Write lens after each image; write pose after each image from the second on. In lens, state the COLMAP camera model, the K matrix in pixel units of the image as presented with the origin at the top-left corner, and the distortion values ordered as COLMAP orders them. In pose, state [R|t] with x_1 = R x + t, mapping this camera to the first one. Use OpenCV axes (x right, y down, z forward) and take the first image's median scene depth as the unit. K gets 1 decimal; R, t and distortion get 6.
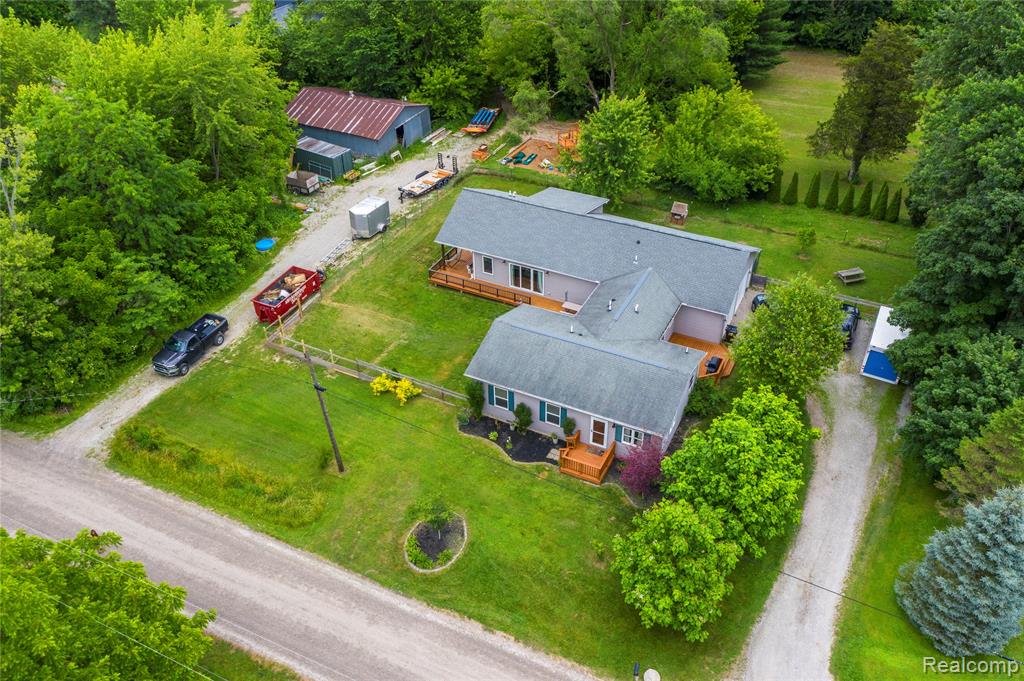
lens RADIAL K [[812.2, 0, 514.9], [0, 812.2, 336.4], [0, 0, 1]] dist [-0.019288, 0.015925]
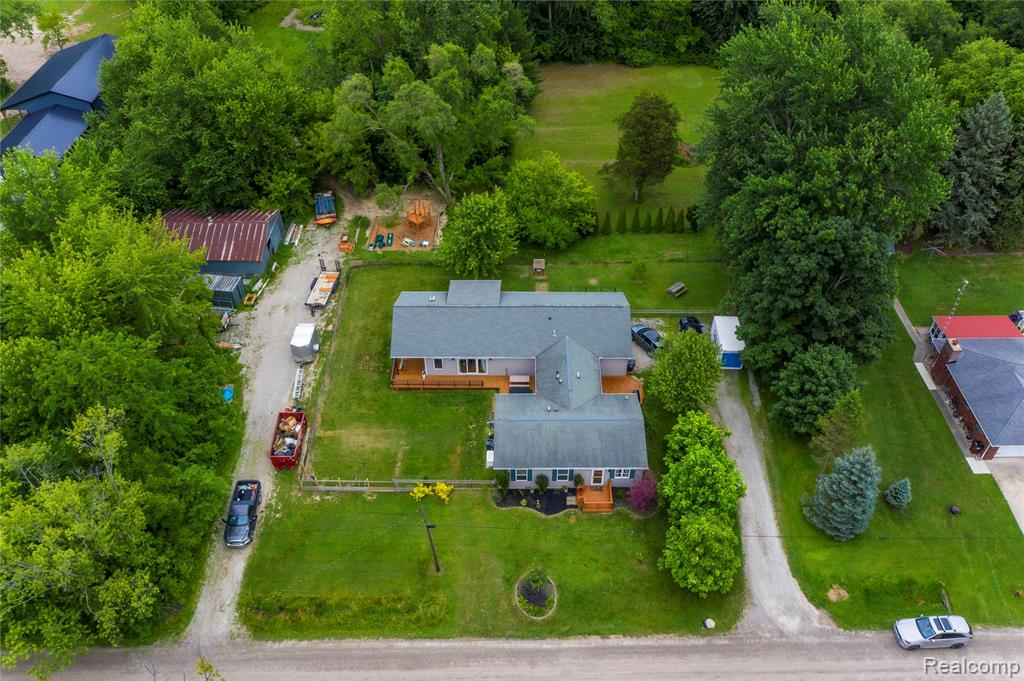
lens RADIAL K [[812.2, 0, 512.2], [0, 812.2, 334.4], [0, 0, 1]] dist [-0.019288, 0.015925]
pose [[0.897563, -0.293765, 0.328758, -0.371548], [0.258961, 0.954769, 0.146137, -0.320422], [-0.356818, -0.046032, 0.933039, -0.238374]]
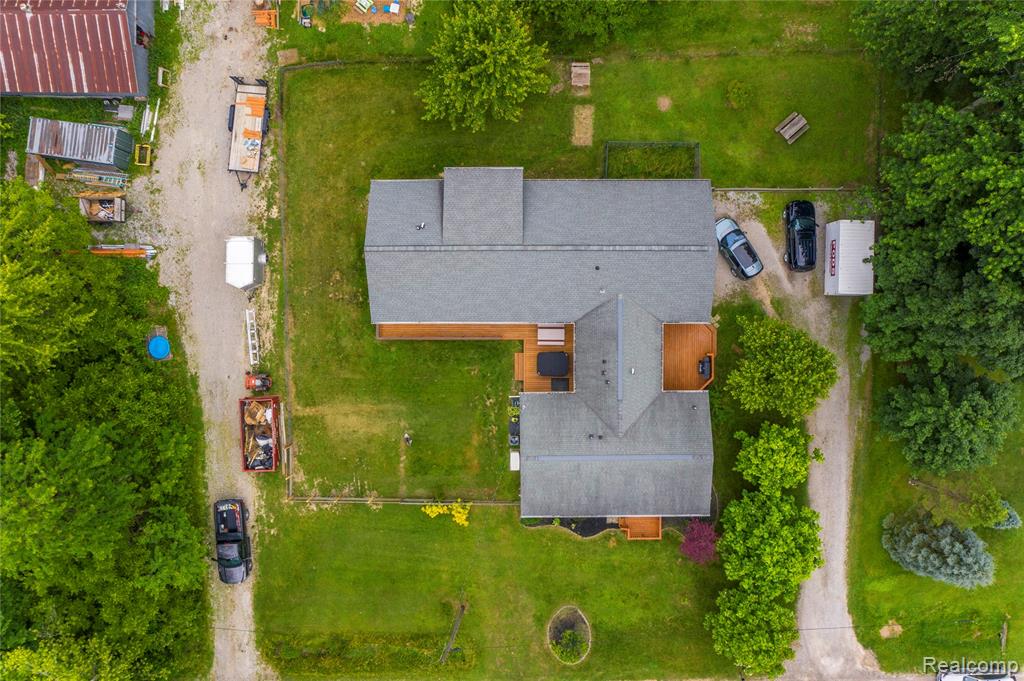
lens RADIAL K [[812.2, 0, 512.8], [0, 812.2, 337.9], [0, 0, 1]] dist [-0.019288, 0.015925]
pose [[0.892285, -0.451331, -0.011311, 0.045543], [0.274048, 0.521545, 0.808015, -0.883867], [-0.358783, -0.724079, 0.589054, 0.470810]]
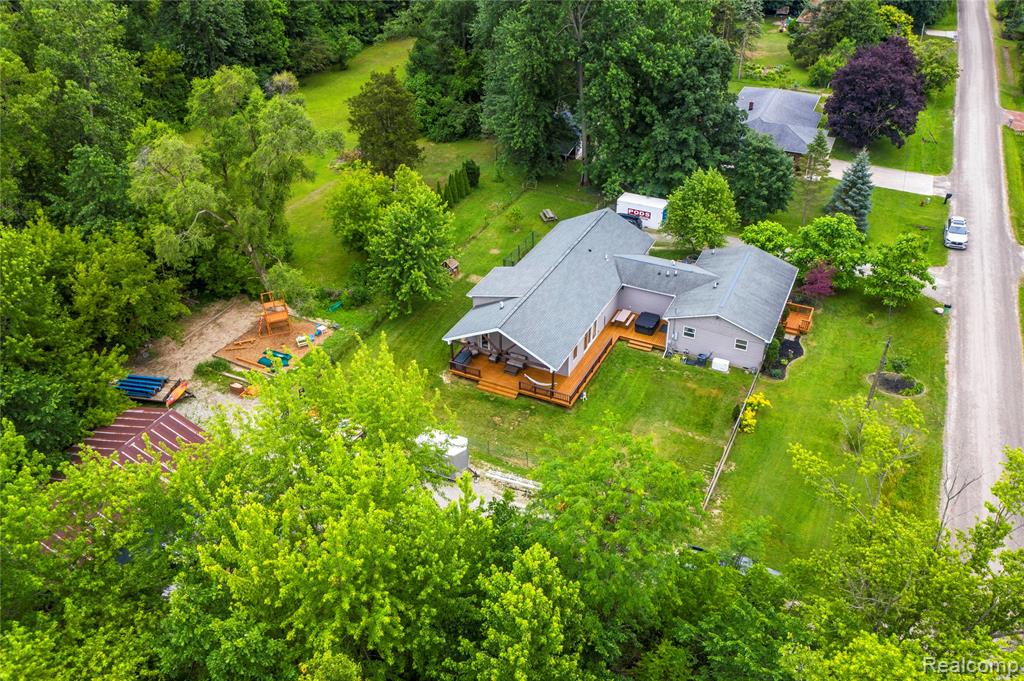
lens RADIAL K [[812.2, 0, 513.4], [0, 812.2, 341.3], [0, 0, 1]] dist [-0.019288, 0.015925]
pose [[-0.011731, -0.546572, 0.837330, -0.985720], [0.604402, 0.663227, 0.441393, -0.665137], [-0.796593, 0.511262, 0.322569, 0.817775]]
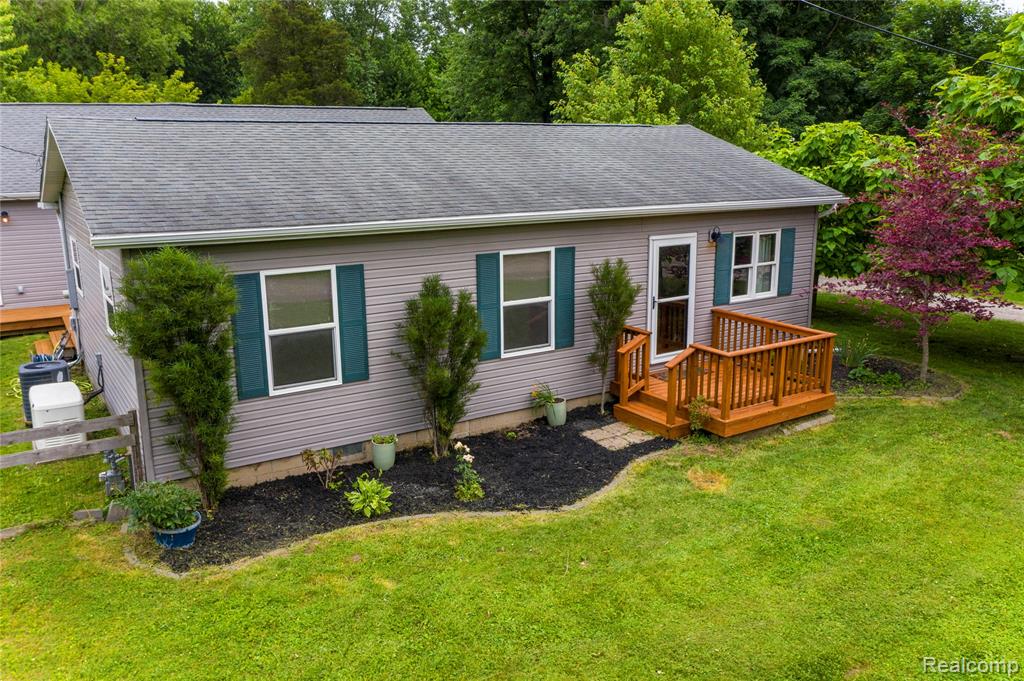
lens RADIAL K [[812.2, 0, 507.5], [0, 812.2, 341.4], [0, 0, 1]] dist [-0.019288, 0.015925]
pose [[0.516636, -0.179808, 0.837112, -0.146917], [0.518436, 0.843790, -0.138718, 0.121279], [-0.681404, 0.505655, 0.529151, 0.770578]]
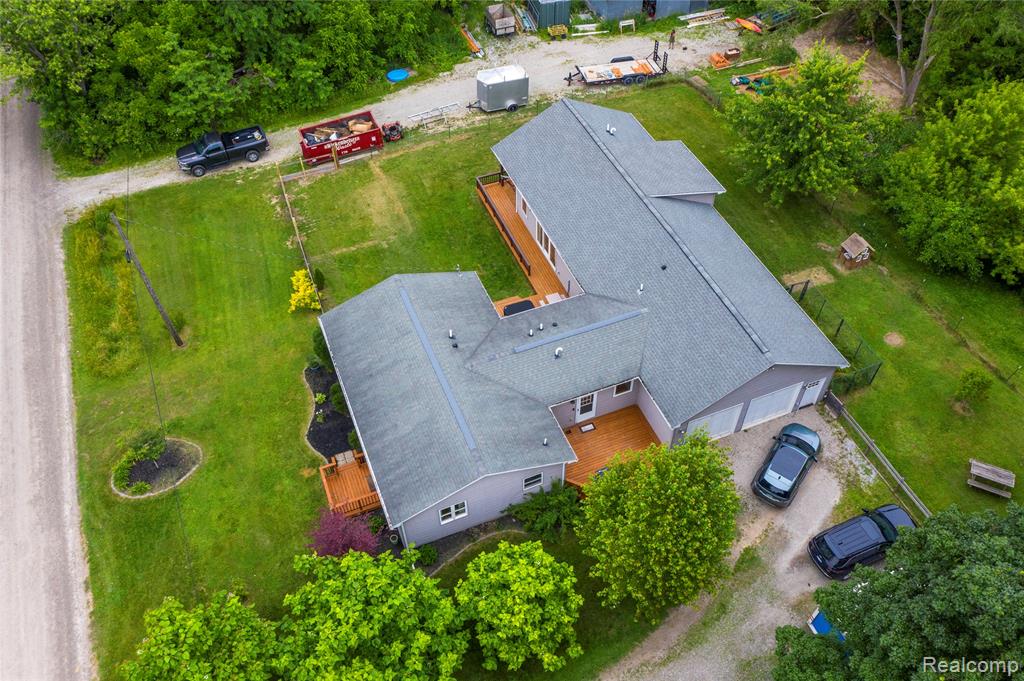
lens RADIAL K [[812.2, 0, 514.9], [0, 812.2, 341.2], [0, 0, 1]] dist [-0.019288, 0.015925]
pose [[0.749997, 0.500377, -0.432583, 0.411686], [-0.392253, 0.863054, 0.318237, -0.246495], [0.532581, -0.068994, 0.843562, 0.363359]]
